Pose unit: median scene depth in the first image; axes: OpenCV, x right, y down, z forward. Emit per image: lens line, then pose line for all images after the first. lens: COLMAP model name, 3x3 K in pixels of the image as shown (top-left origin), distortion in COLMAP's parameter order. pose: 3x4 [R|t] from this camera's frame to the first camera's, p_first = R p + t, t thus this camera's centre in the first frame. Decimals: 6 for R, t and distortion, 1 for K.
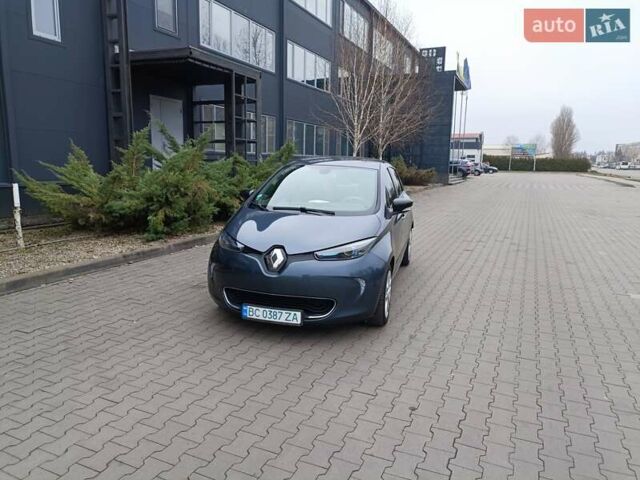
lens RADIAL K [[466.4, 0, 320.0], [0, 466.4, 240.0], [0, 0, 1]] dist [0.047607, -0.034882]
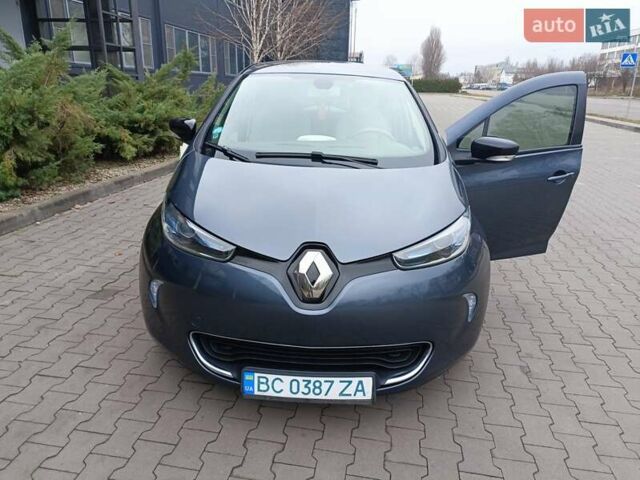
lens RADIAL K [[466.4, 0, 320.0], [0, 466.4, 240.0], [0, 0, 1]] dist [0.047607, -0.034882]
pose [[0.967607, -0.078591, 0.239916, -0.093954], [0.039741, 0.985880, 0.162671, -0.032298], [-0.249313, -0.147867, 0.957068, 0.265521]]
